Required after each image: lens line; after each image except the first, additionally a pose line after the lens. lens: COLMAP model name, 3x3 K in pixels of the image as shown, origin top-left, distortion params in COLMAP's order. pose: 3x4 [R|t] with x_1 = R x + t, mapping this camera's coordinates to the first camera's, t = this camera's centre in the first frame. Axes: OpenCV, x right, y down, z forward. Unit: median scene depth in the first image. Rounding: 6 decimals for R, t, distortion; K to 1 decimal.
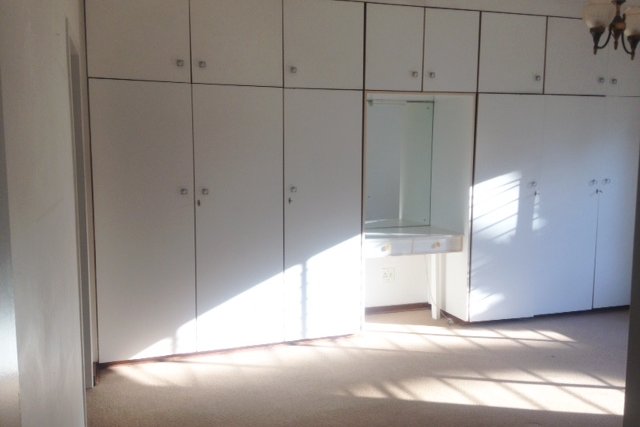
lens RADIAL K [[628.7, 0, 320.0], [0, 628.7, 213.5], [0, 0, 1]] dist [-0.005794, -0.005250]
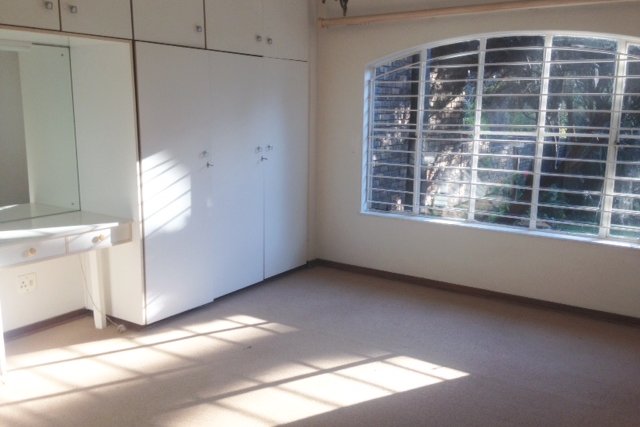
lens RADIAL K [[575.4, 0, 320.0], [0, 575.4, 213.5], [0, 0, 1]] dist [0.170037, -0.262891]
pose [[0.781631, -0.097580, 0.616061, -0.042364], [0.042955, 0.993763, 0.102907, -0.040161], [-0.622260, -0.053973, 0.780948, 0.256151]]
